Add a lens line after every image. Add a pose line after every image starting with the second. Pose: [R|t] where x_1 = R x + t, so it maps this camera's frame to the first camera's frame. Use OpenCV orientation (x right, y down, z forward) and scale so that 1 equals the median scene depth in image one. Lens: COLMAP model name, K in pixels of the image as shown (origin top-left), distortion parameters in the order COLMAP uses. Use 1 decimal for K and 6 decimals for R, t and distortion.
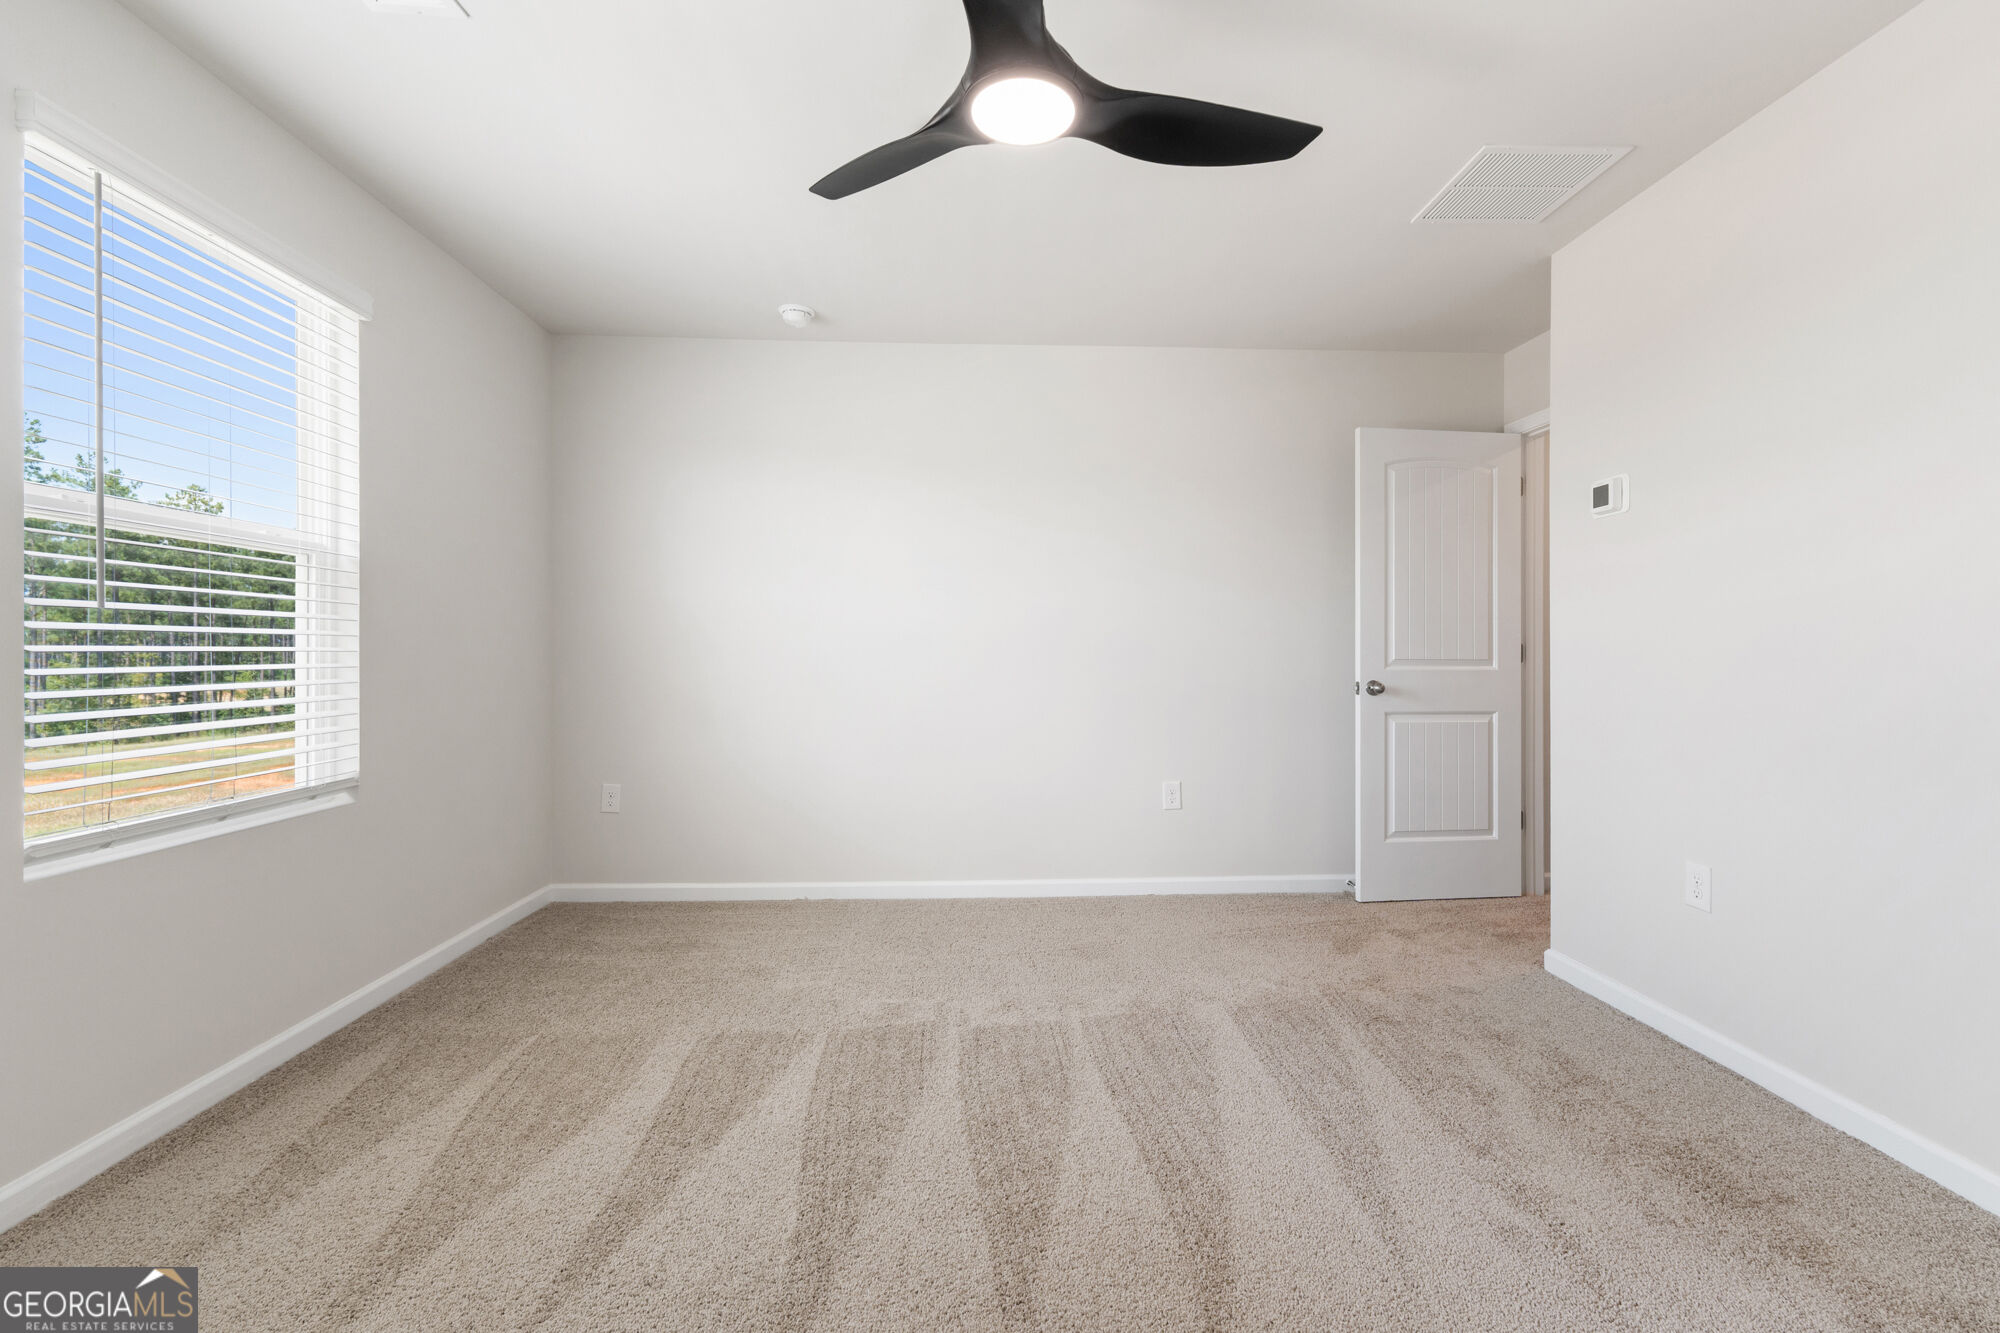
lens RADIAL K [[851.9, 0, 992.3], [0, 851.9, 664.7], [0, 0, 1]] dist [0.011138, -0.000004]
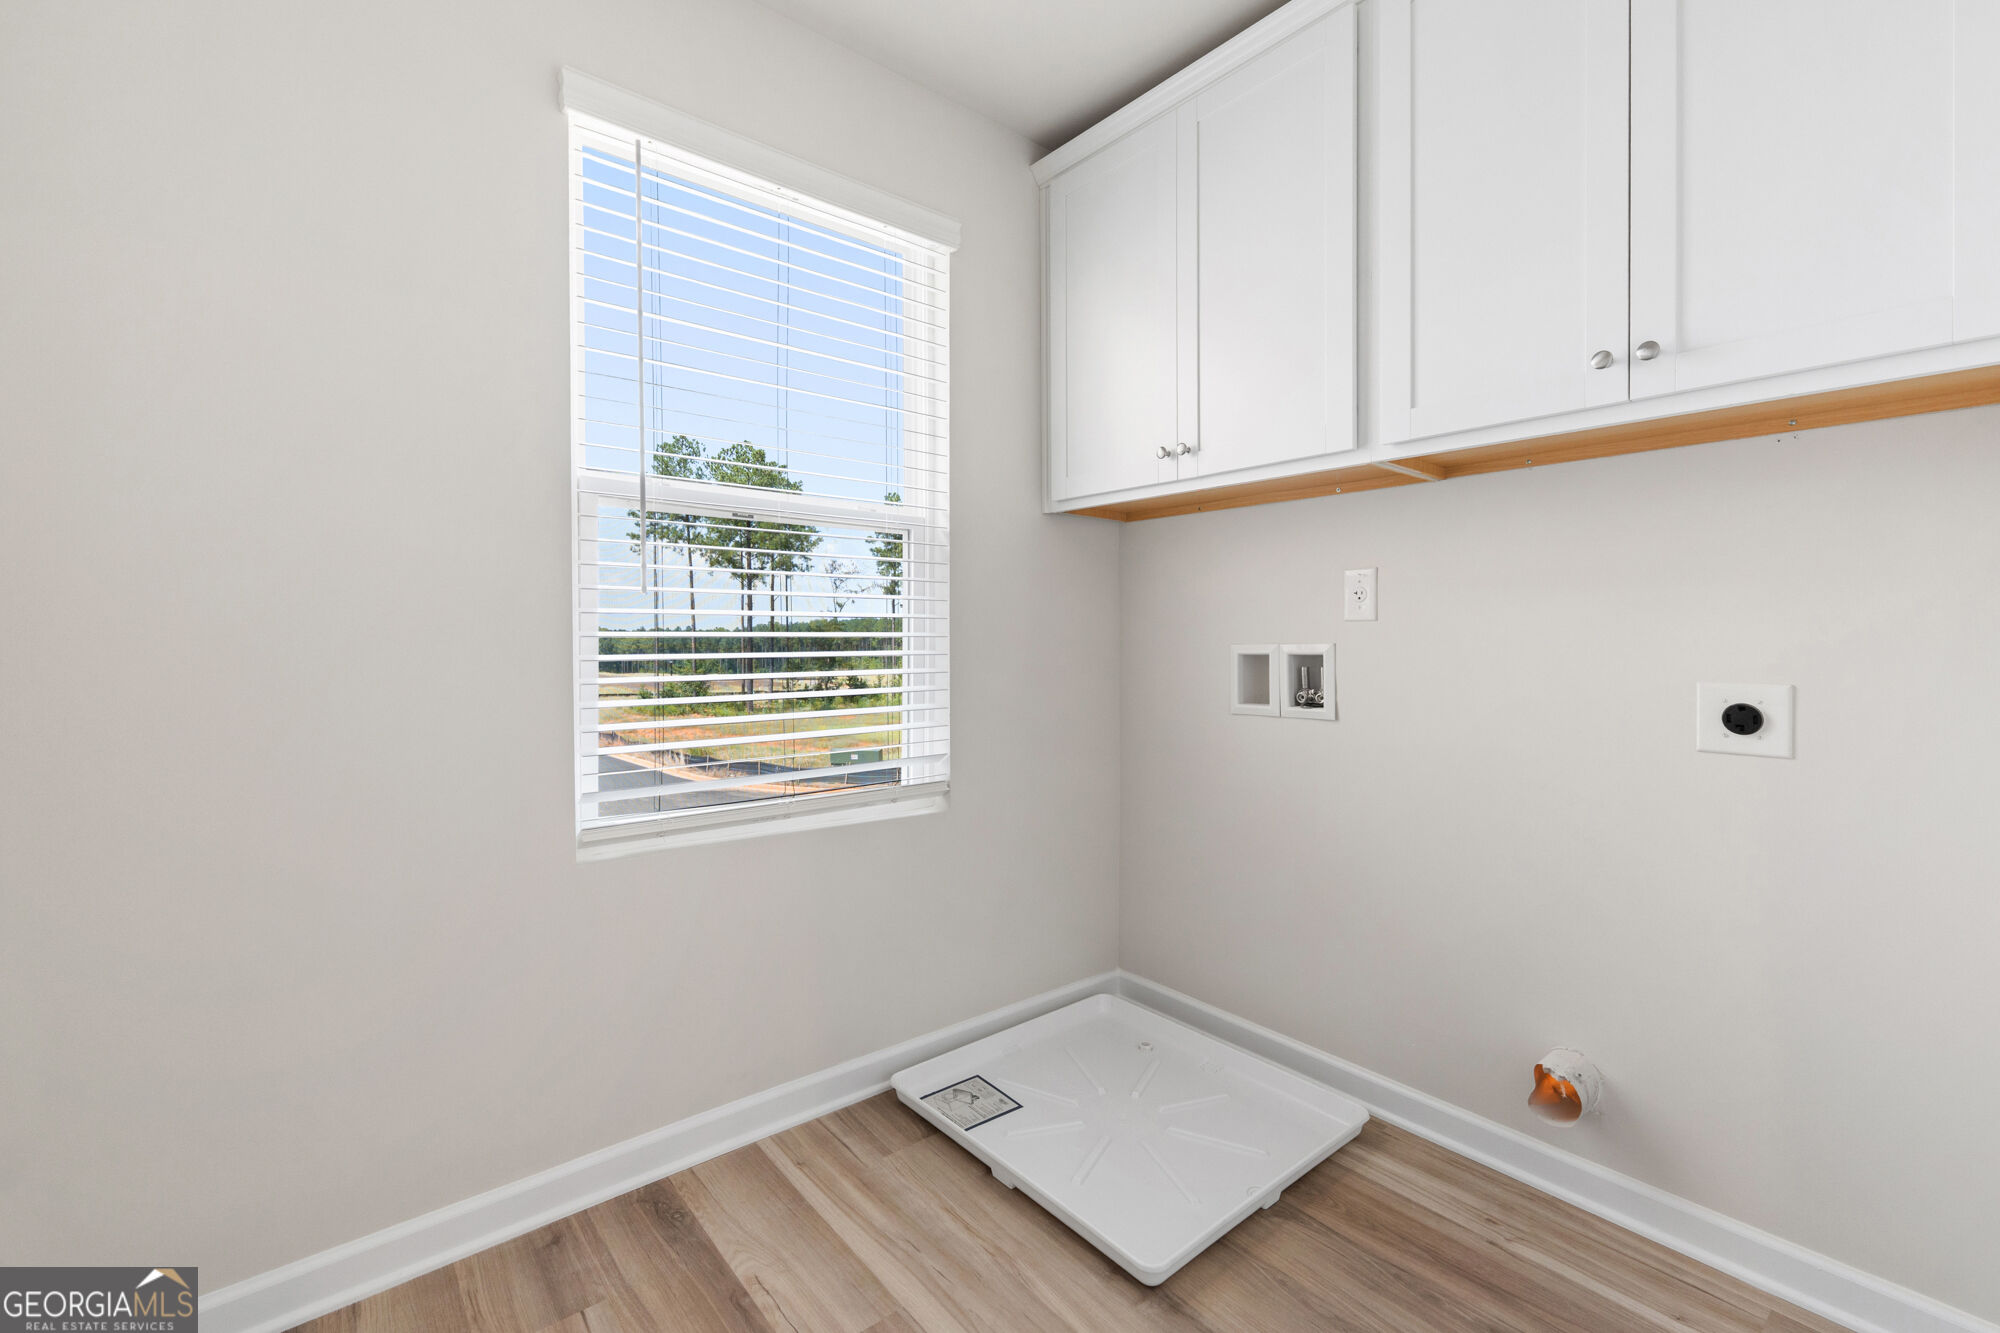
lens RADIAL K [[851.9, 0, 1006.9], [0, 851.9, 640.3], [0, 0, 1]] dist [0.011138, -0.000004]
pose [[0.611812, 0.001875, -0.791001, -0.024328], [-0.011154, 0.999918, -0.006257, -0.008266], [0.790924, 0.012651, 0.611783, 0.576847]]
